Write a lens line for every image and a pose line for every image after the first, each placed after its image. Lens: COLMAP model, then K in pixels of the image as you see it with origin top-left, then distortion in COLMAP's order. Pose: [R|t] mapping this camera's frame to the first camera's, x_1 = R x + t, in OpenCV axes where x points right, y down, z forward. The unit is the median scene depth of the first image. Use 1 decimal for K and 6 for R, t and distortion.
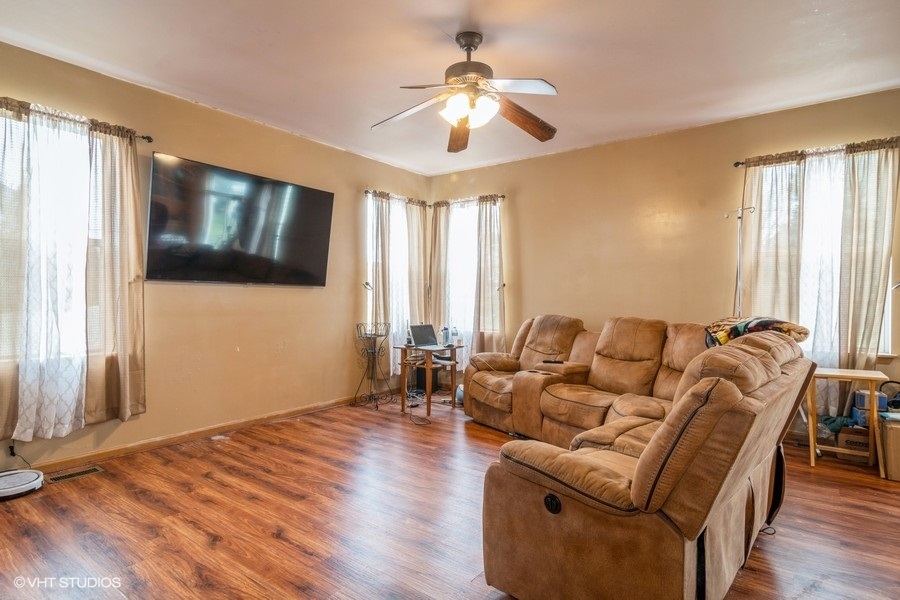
lens RADIAL K [[486.0, 0, 450.8], [0, 486.0, 301.7], [0, 0, 1]] dist [-0.000820, -0.000100]
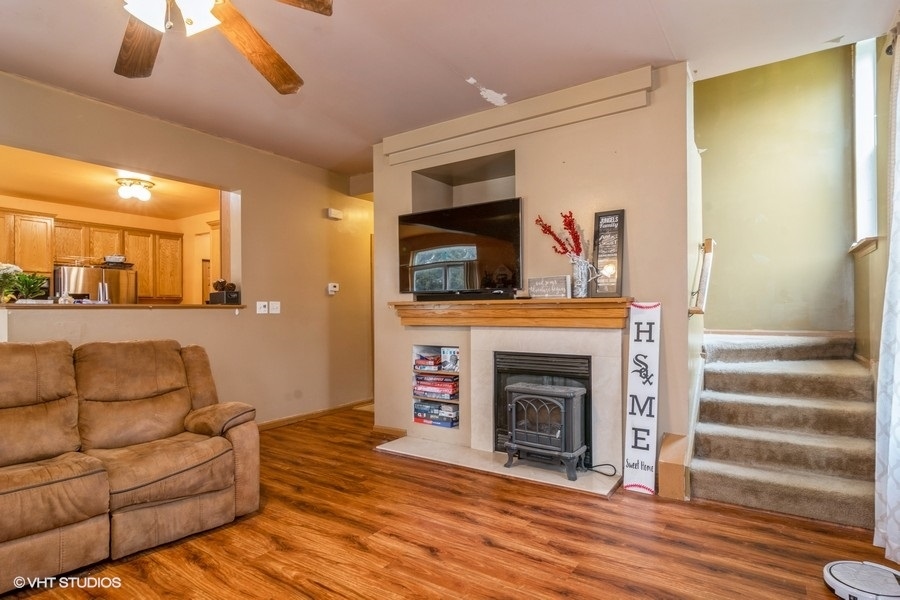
lens RADIAL K [[486.0, 0, 449.4], [0, 486.0, 303.8], [0, 0, 1]] dist [-0.000820, -0.000100]
pose [[-0.998688, 0.000295, -0.051203, -0.339108], [-0.000531, 0.999870, 0.016111, -0.036436], [0.051201, 0.016117, -0.998558, 1.977297]]
